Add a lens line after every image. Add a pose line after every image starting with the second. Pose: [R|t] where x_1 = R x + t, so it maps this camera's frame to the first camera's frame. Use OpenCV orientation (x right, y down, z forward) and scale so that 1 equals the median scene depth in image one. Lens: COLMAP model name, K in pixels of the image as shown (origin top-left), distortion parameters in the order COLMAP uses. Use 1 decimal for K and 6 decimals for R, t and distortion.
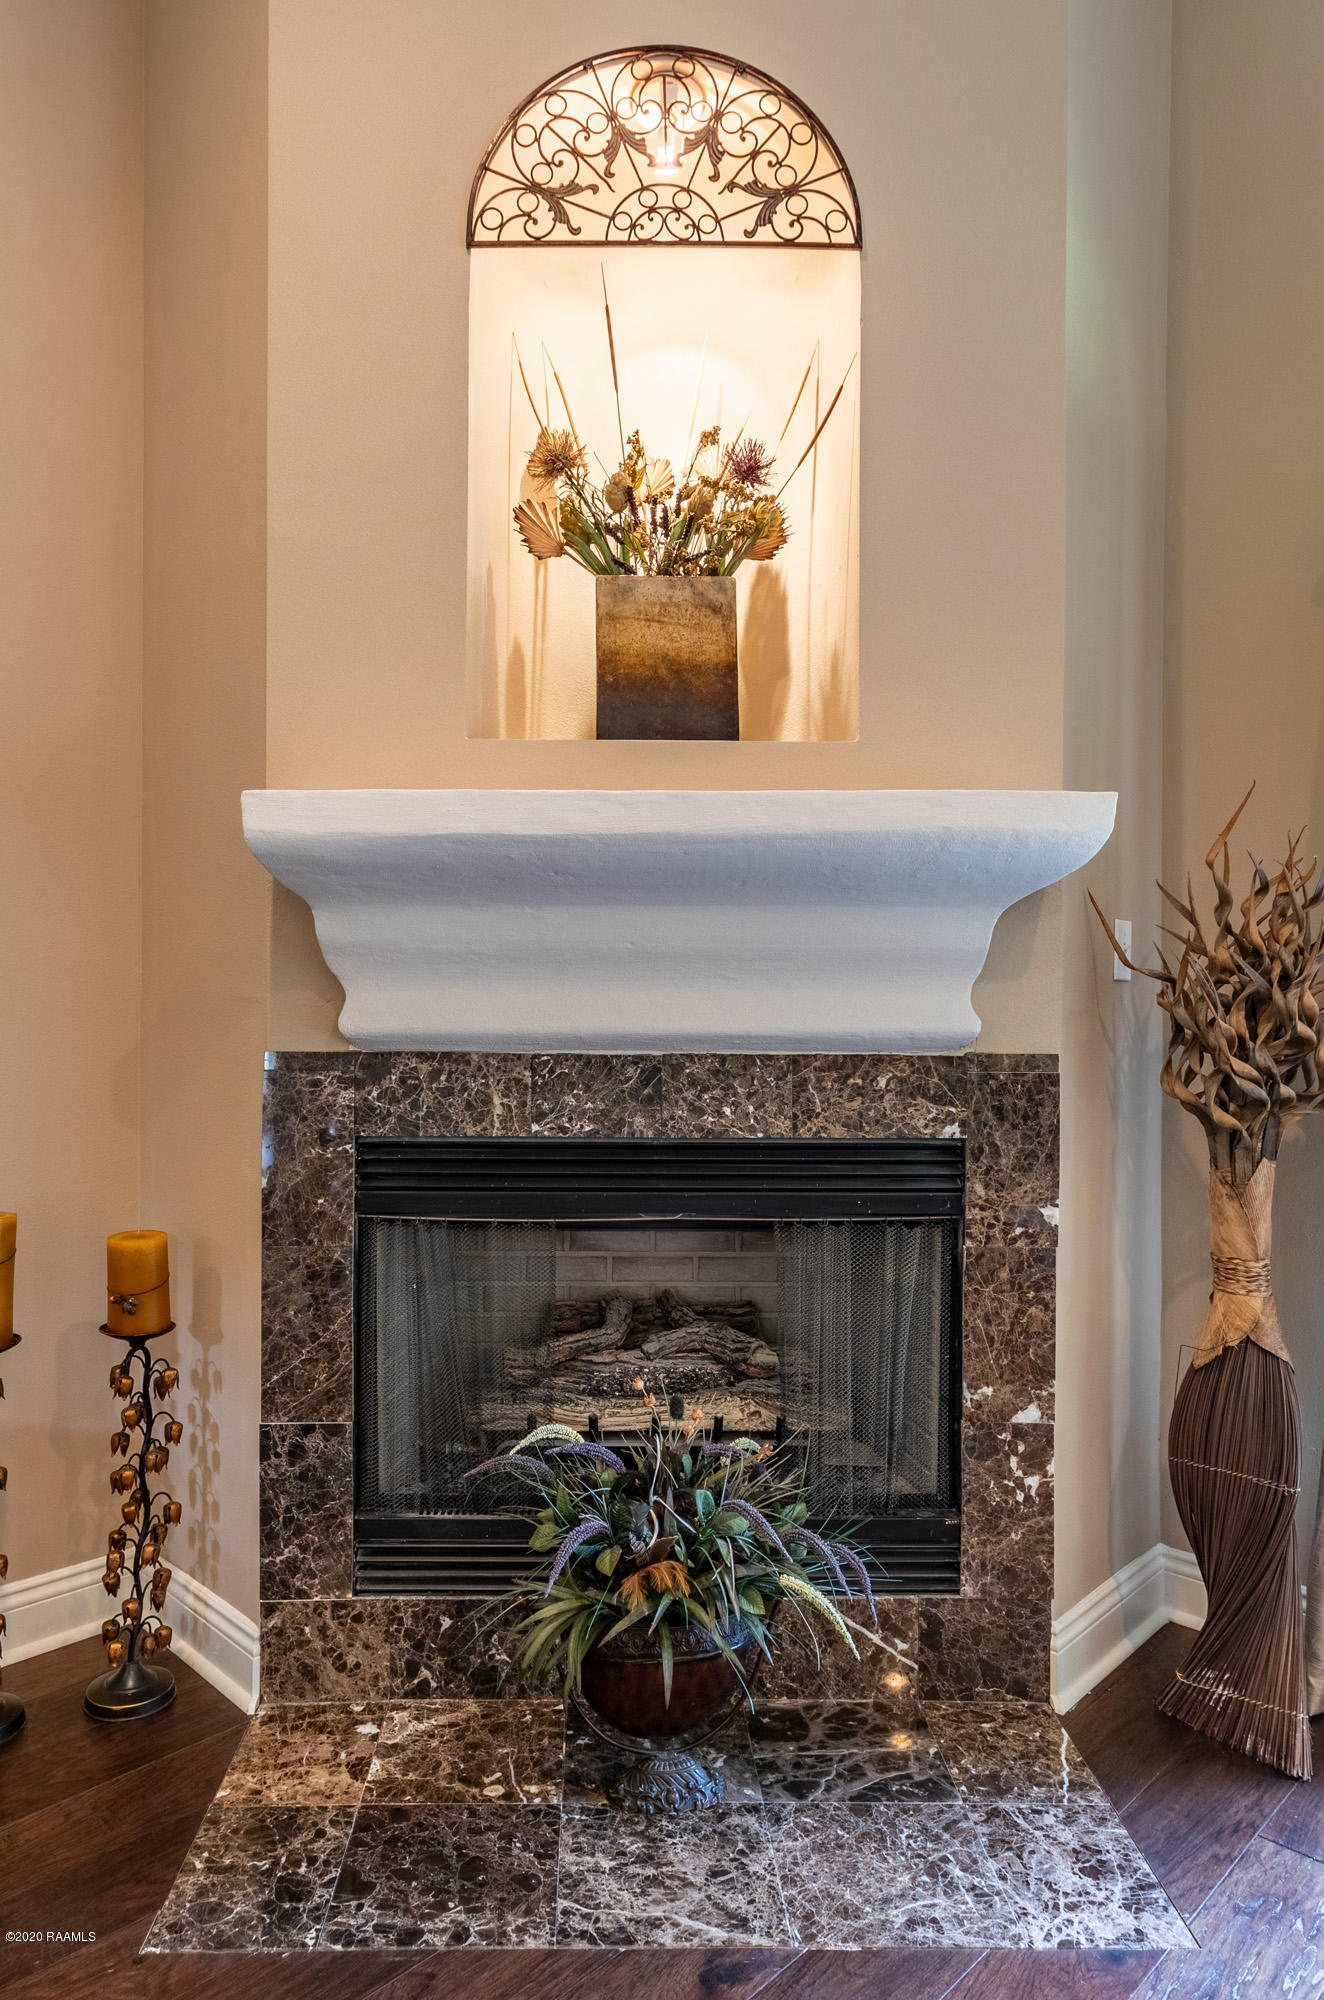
lens RADIAL K [[1289.2, 0, 662.0], [0, 1289.2, 1000.0], [0, 0, 1]] dist [-0.001265, 0.000620]
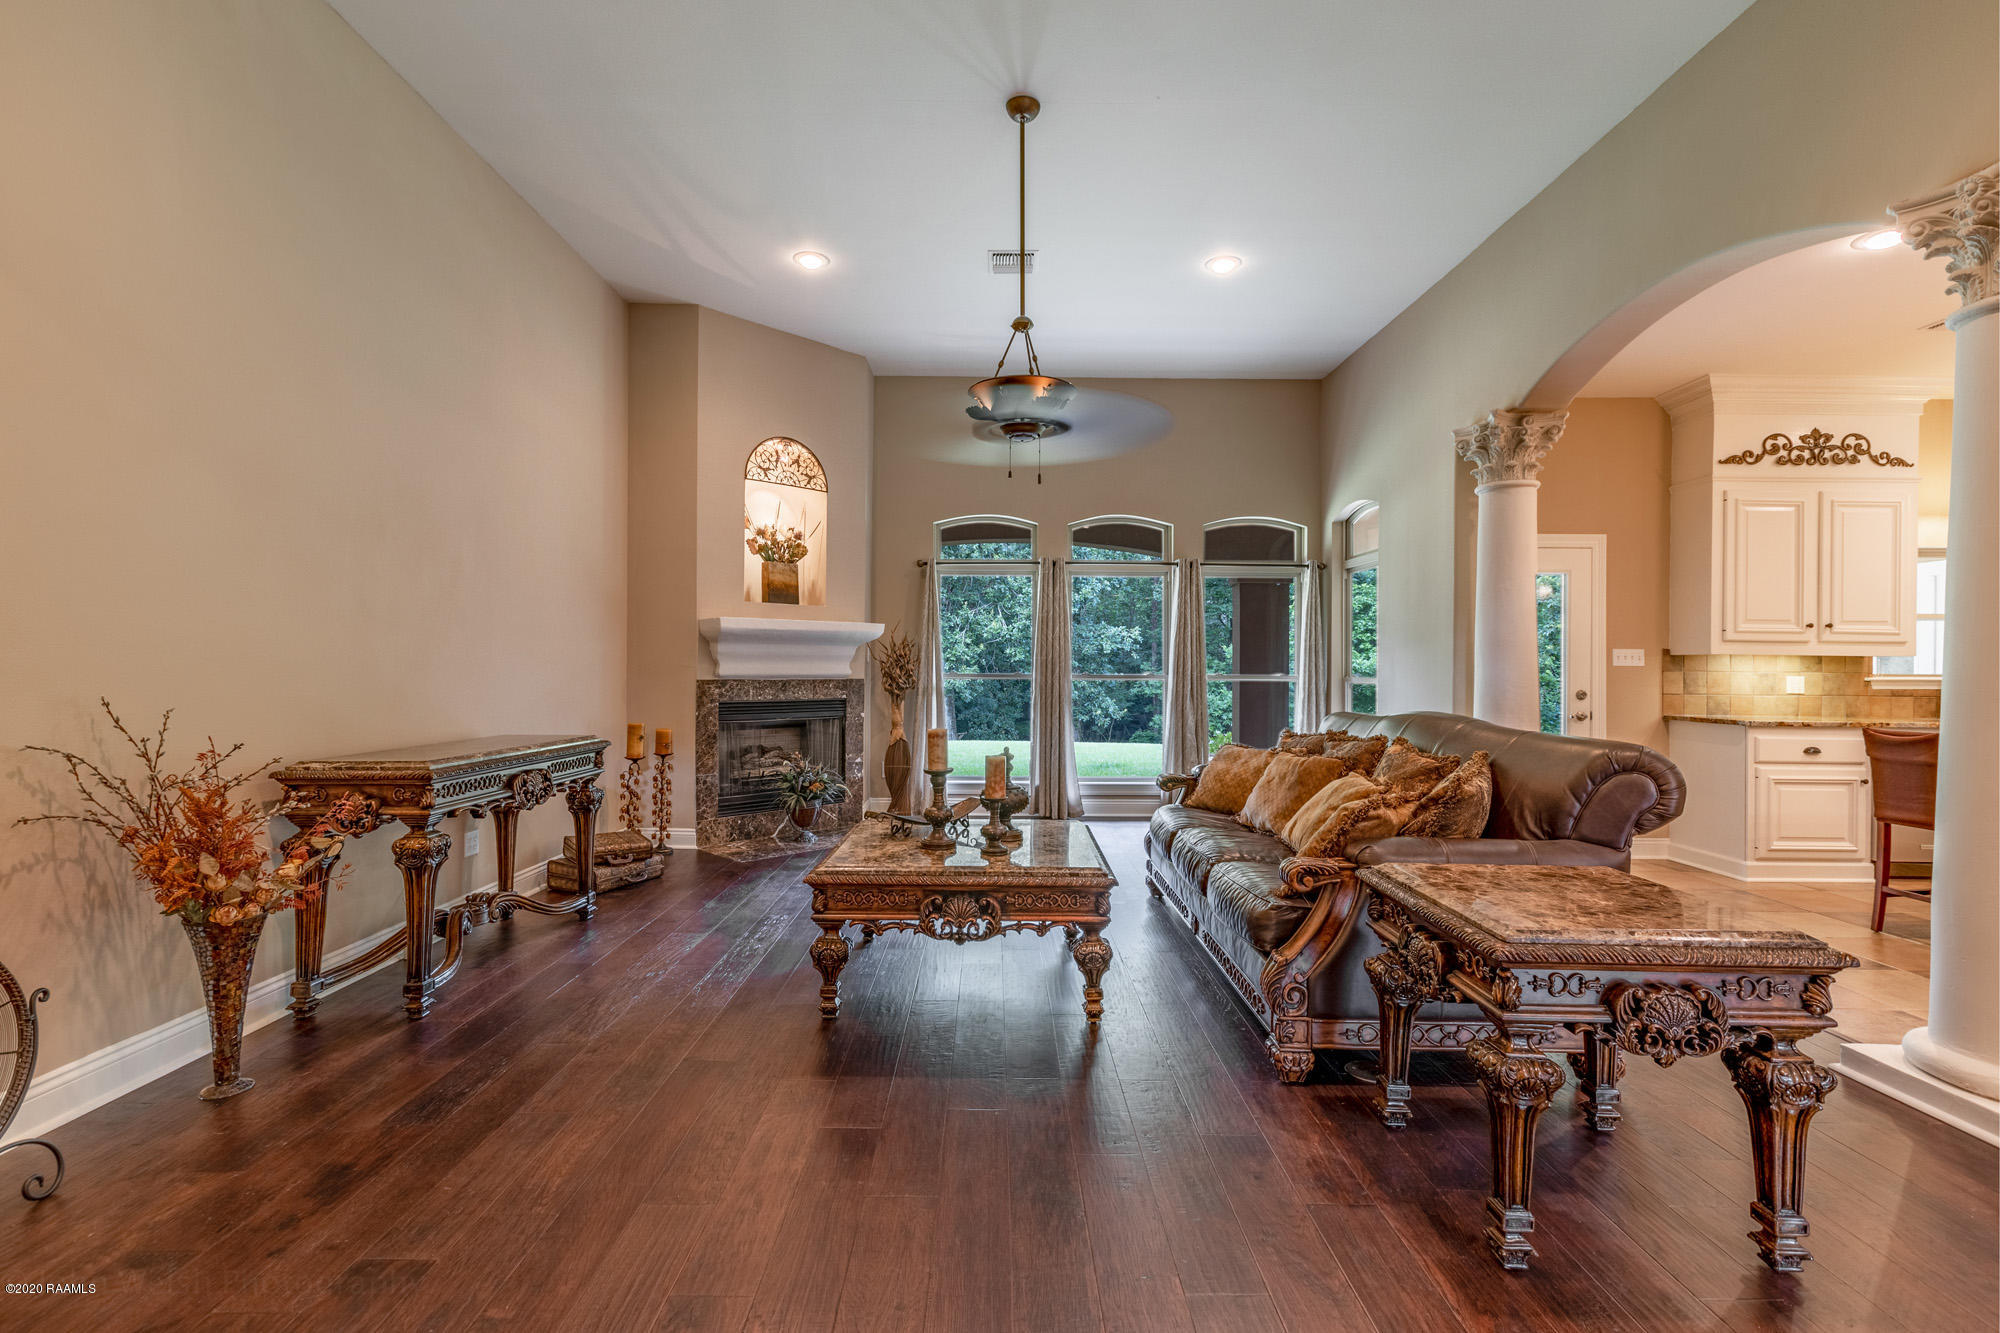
lens RADIAL K [[893.6, 0, 995.8], [0, 893.6, 665.2], [0, 0, 1]] dist [0.001077, -0.000149]
pose [[0.712128, 0.003213, 0.702042, -1.546259], [-0.003437, 0.999993, -0.001090, -0.003254], [-0.702041, -0.001637, 0.712135, -1.532491]]
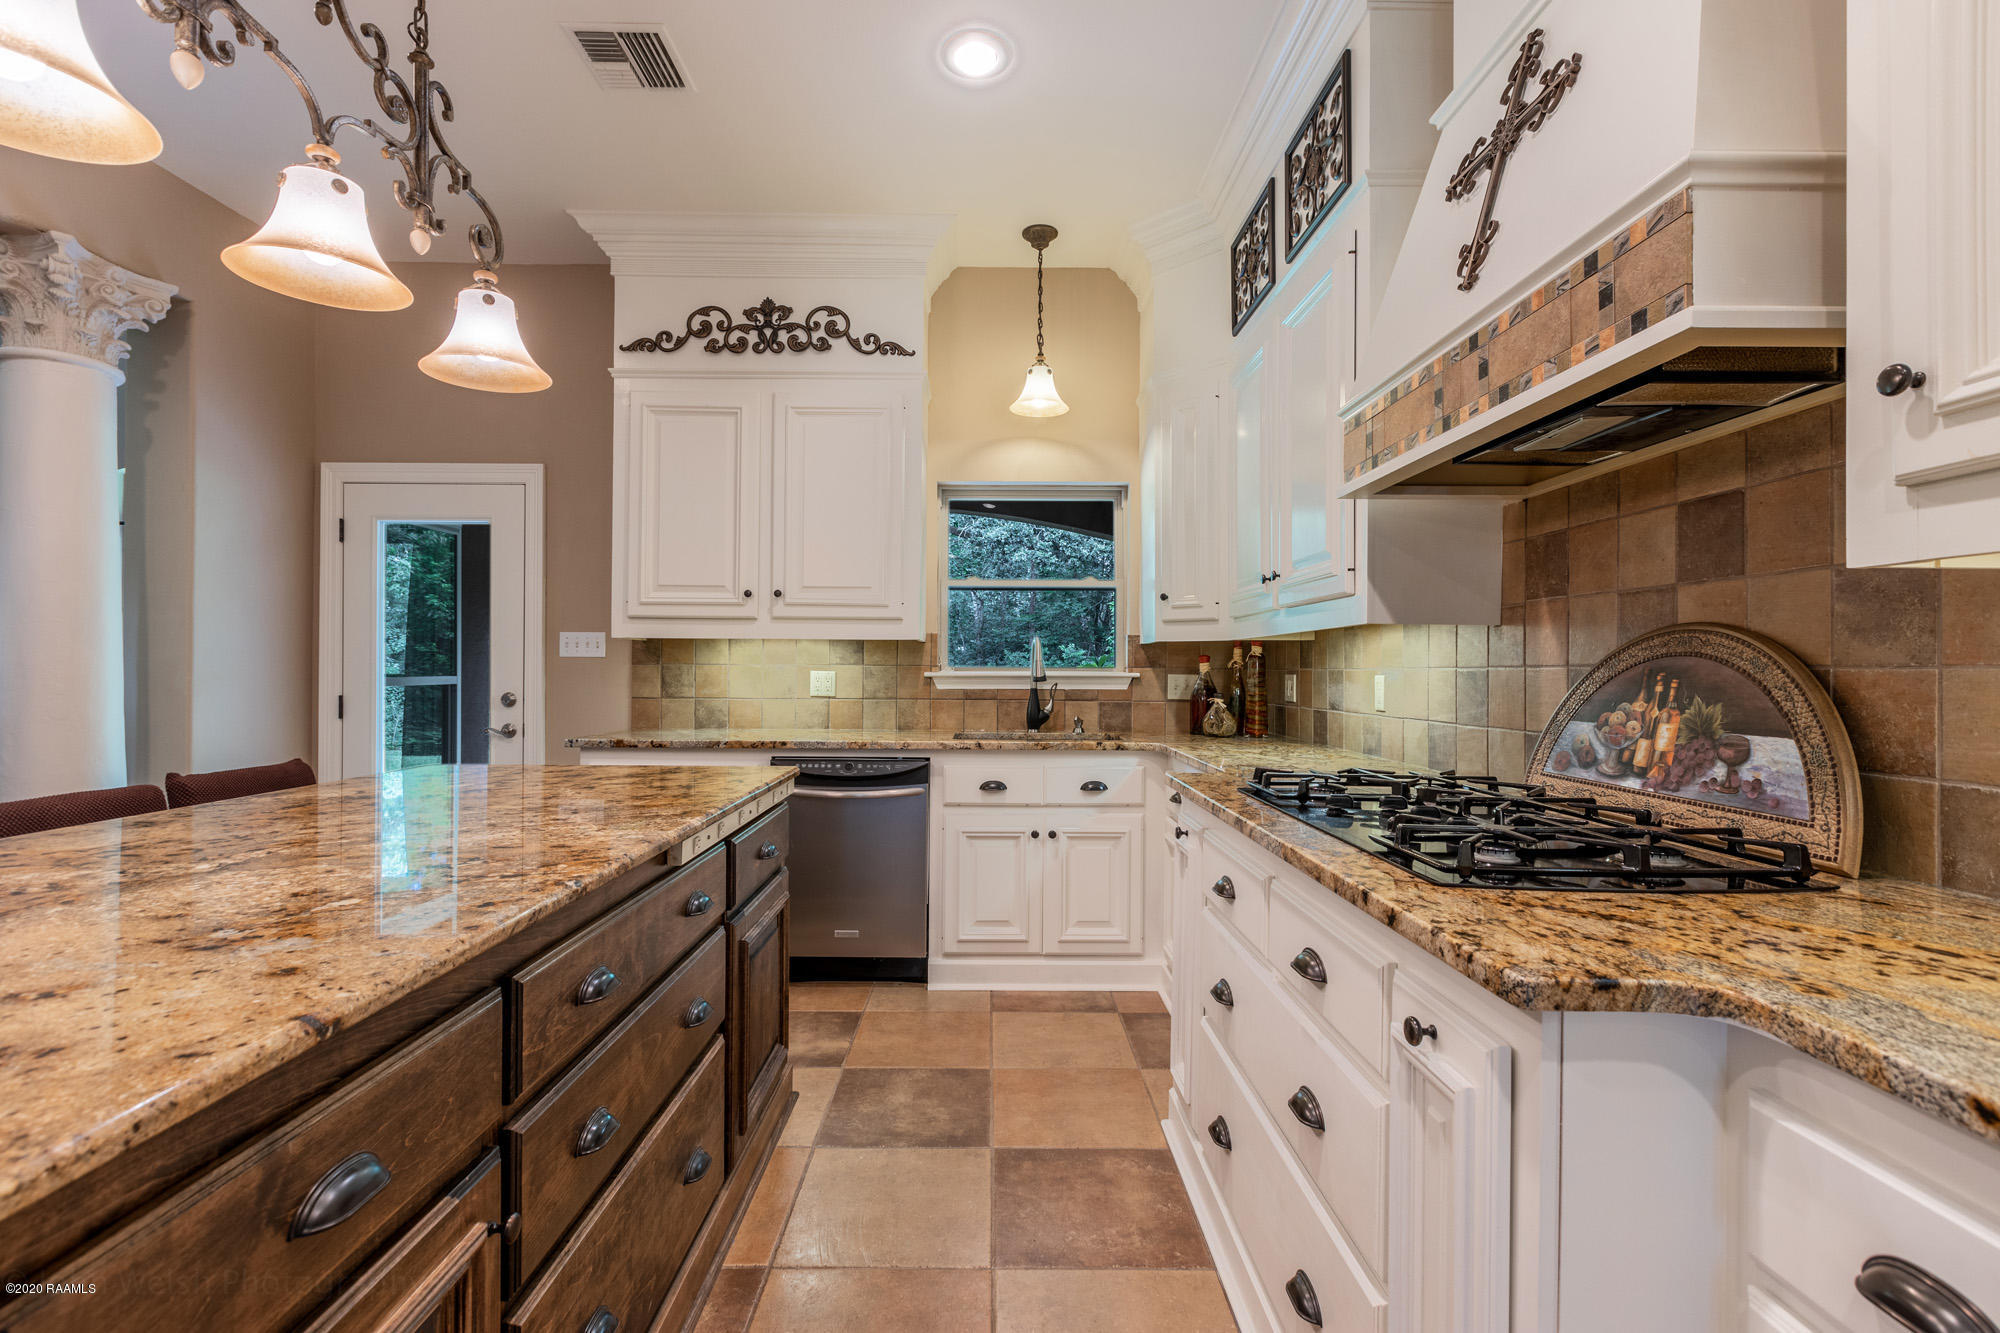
lens RADIAL K [[893.6, 0, 995.8], [0, 893.6, 665.2], [0, 0, 1]] dist [0.001077, -0.000149]
pose [[0.705014, 0.003404, 0.709185, 0.949046], [0.000301, 0.999987, -0.005100, 0.016218], [-0.709193, 0.003809, 0.705004, -2.827360]]
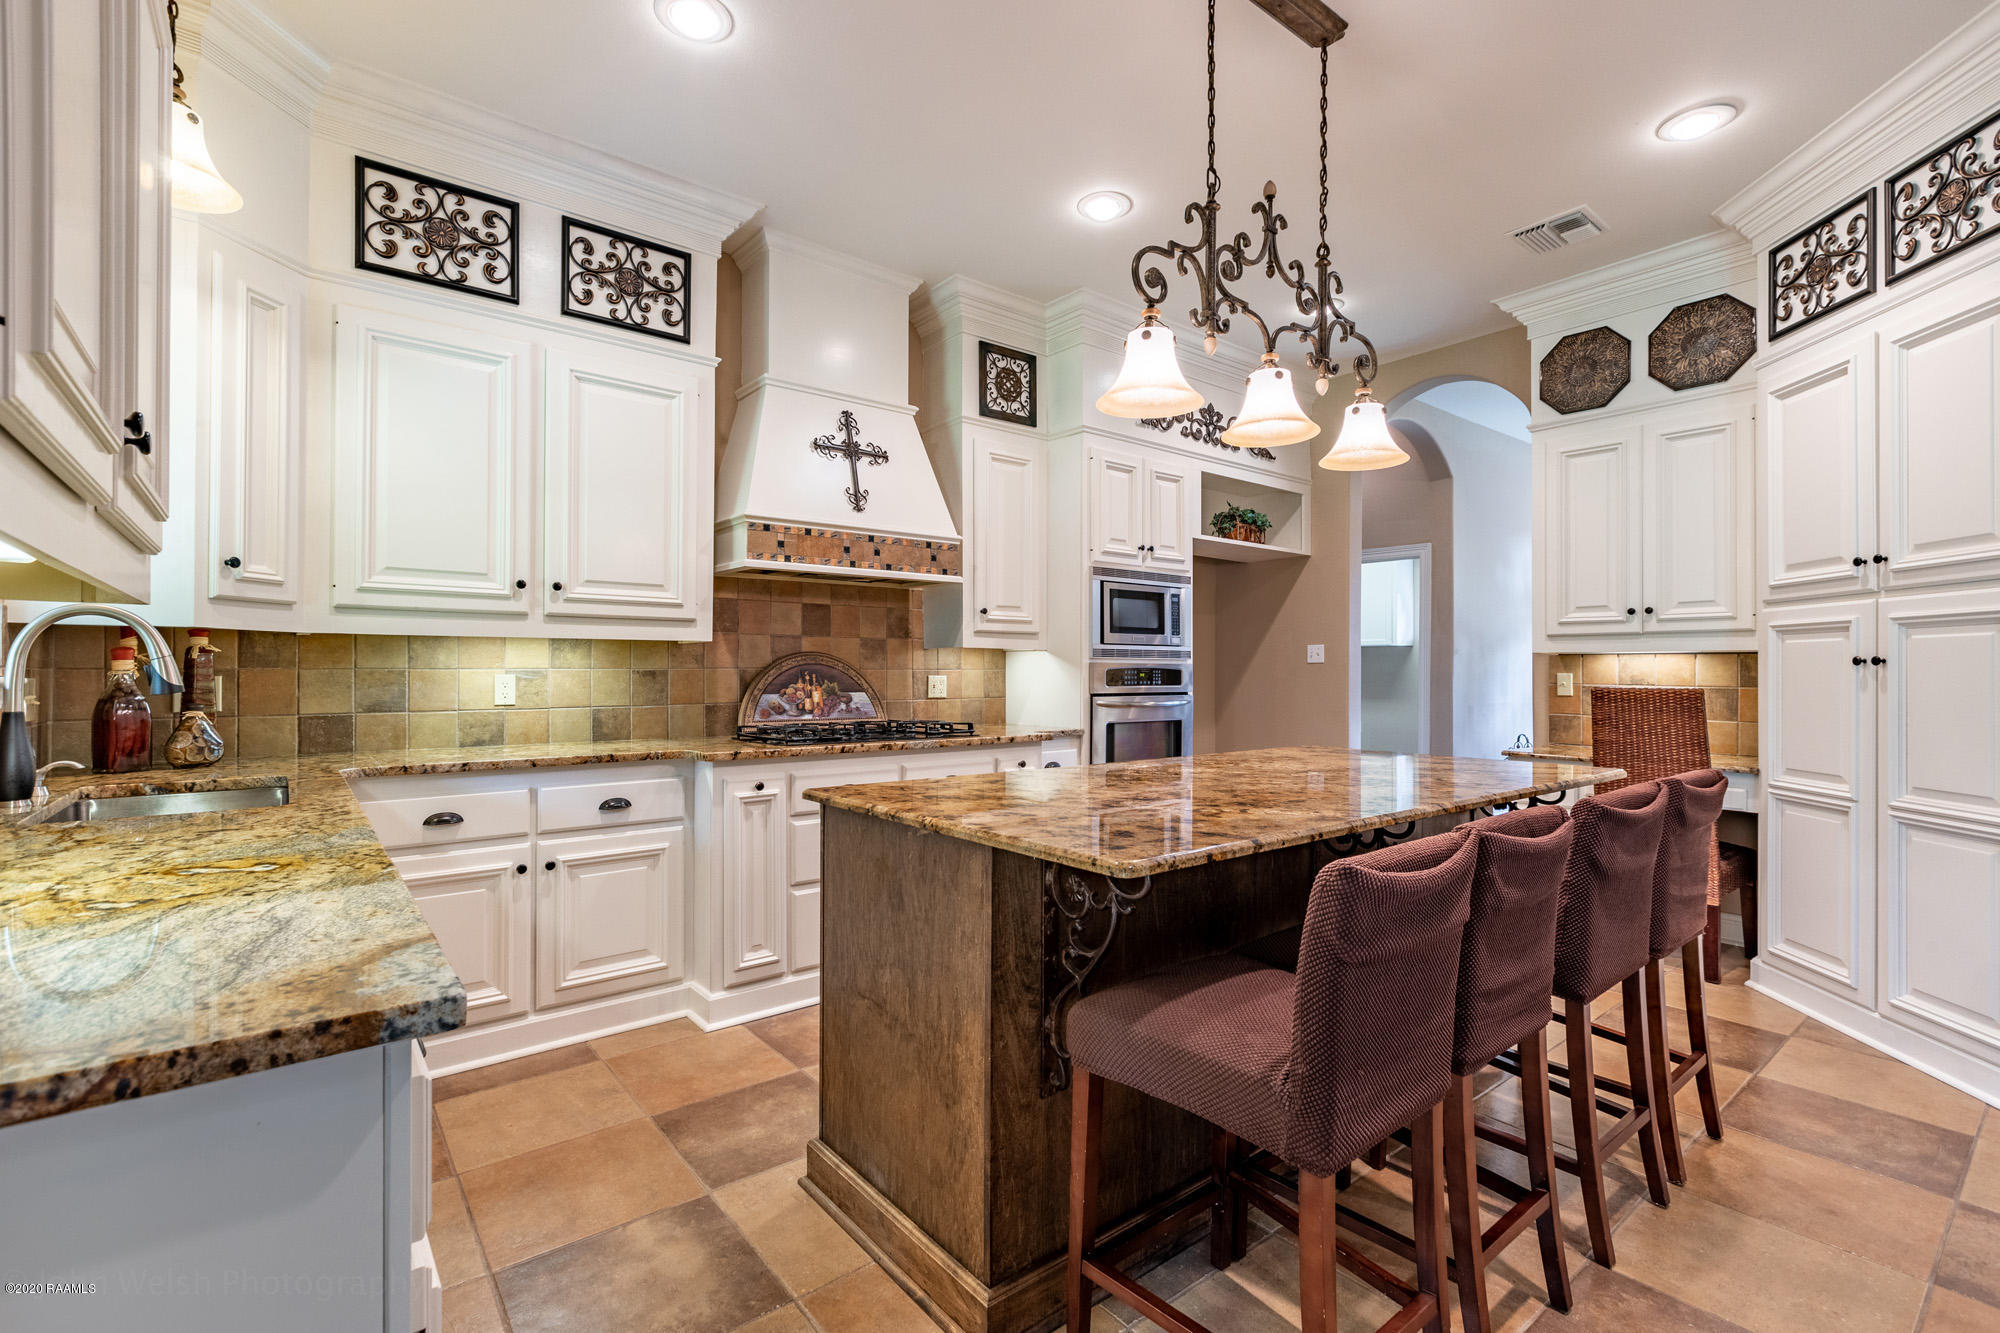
lens RADIAL K [[893.6, 0, 995.8], [0, 893.6, 665.2], [0, 0, 1]] dist [0.001077, -0.000149]
pose [[-0.993502, -0.003961, 0.113746, 1.267051], [-0.004279, 0.999988, -0.002550, 0.009322], [-0.113734, -0.003020, -0.993507, -0.920190]]
